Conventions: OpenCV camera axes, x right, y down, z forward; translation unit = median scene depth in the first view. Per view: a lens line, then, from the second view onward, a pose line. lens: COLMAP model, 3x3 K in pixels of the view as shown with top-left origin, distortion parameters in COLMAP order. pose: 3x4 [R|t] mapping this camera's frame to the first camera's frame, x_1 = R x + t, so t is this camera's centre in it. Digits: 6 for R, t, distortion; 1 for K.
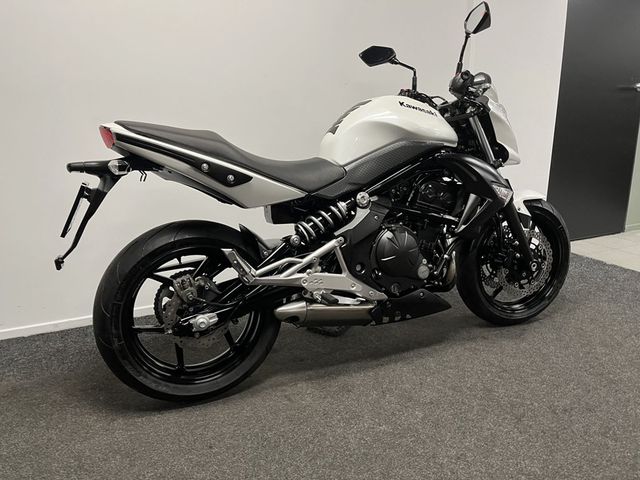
lens RADIAL K [[488.6, 0, 320.0], [0, 488.6, 240.0], [0, 0, 1]] dist [0.072181, -0.090122]
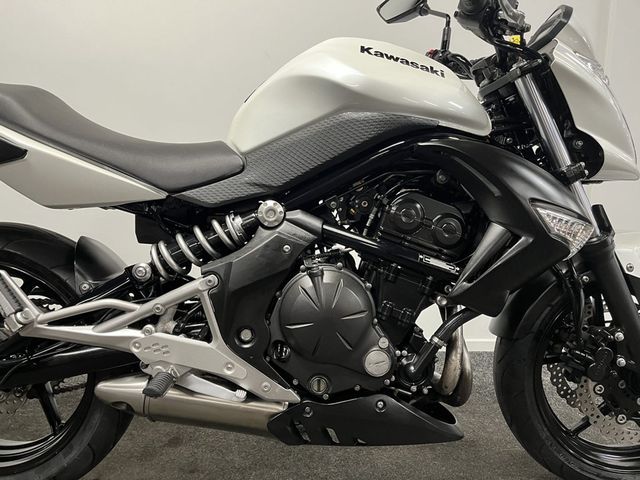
lens RADIAL K [[488.6, 0, 320.0], [0, 488.6, 240.0], [0, 0, 1]] dist [0.072181, -0.090122]
pose [[0.928777, 0.092605, -0.358884, 0.349491], [-0.123139, 0.990380, -0.063126, -0.025392], [0.349585, 0.102823, 0.931245, 0.508646]]
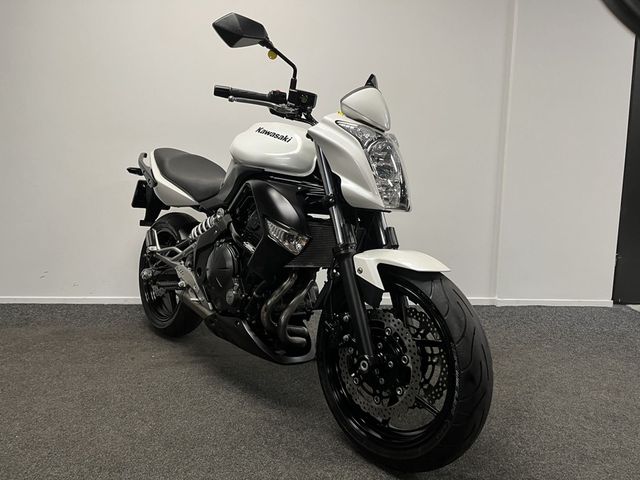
lens RADIAL K [[488.6, 0, 320.0], [0, 488.6, 240.0], [0, 0, 1]] dist [0.072181, -0.090122]
pose [[0.318713, 0.140344, -0.937404, 1.222060], [-0.281615, 0.958340, 0.047730, -0.146056], [0.905050, 0.248775, 0.344958, 0.847416]]
